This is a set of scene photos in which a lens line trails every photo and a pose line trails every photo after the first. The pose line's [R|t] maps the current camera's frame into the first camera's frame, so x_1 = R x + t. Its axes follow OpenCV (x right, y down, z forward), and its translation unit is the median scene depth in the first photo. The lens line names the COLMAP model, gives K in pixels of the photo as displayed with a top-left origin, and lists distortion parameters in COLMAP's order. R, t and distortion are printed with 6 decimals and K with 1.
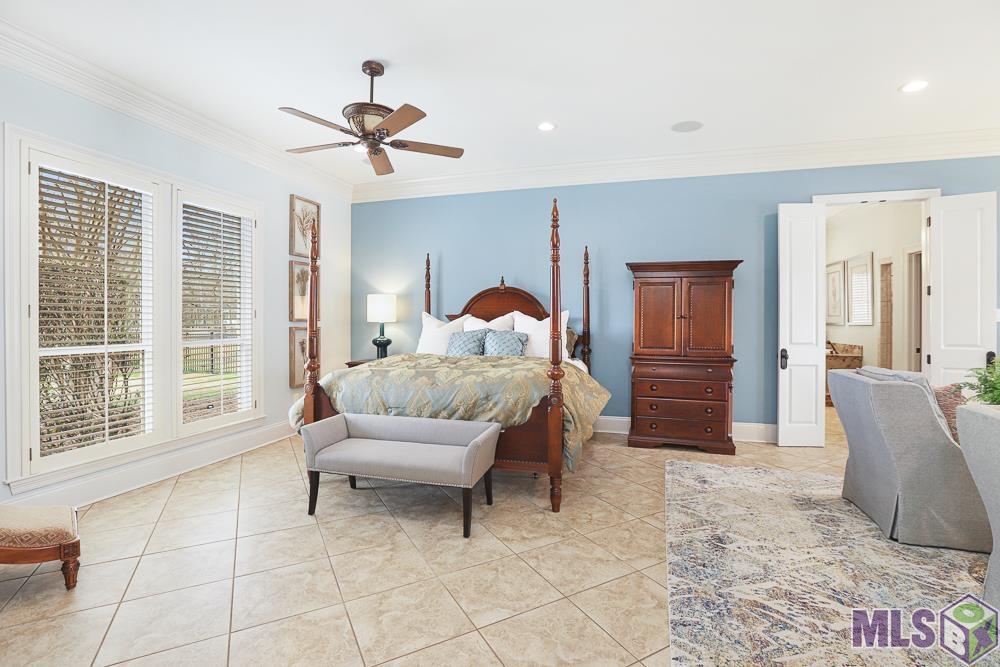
lens RADIAL K [[464.0, 0, 487.0], [0, 464.0, 319.7], [0, 0, 1]] dist [-0.034338, 0.016691]
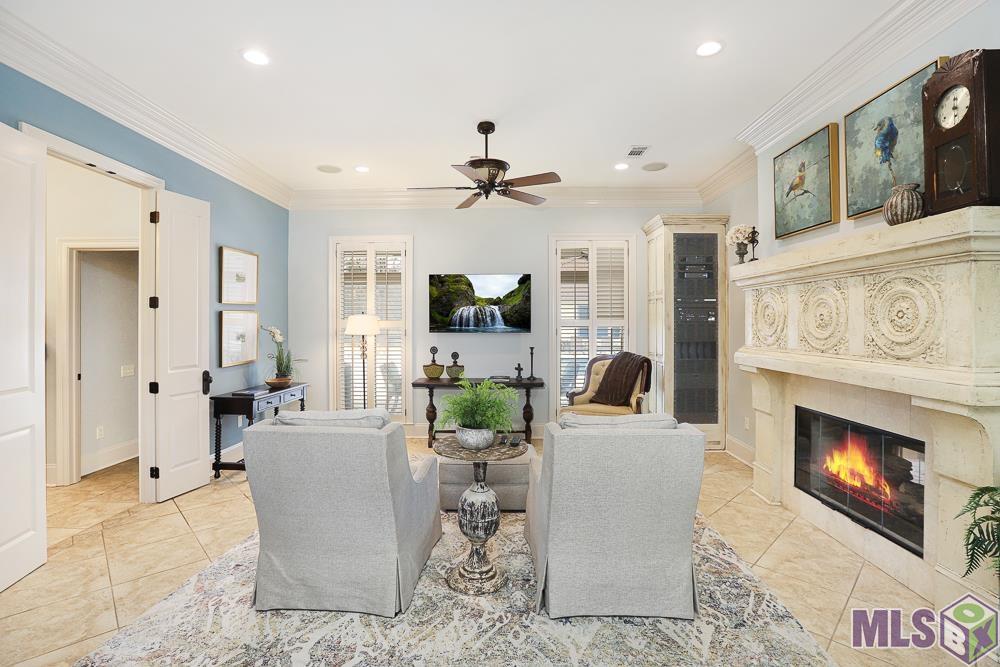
lens RADIAL K [[464.0, 0, 487.0], [0, 464.0, 319.7], [0, 0, 1]] dist [-0.034338, 0.016691]
pose [[-0.281201, -0.000563, 0.959649, 0.044838], [0.002613, 0.999996, 0.001352, -0.052712], [-0.959645, 0.002888, -0.281198, 1.049632]]
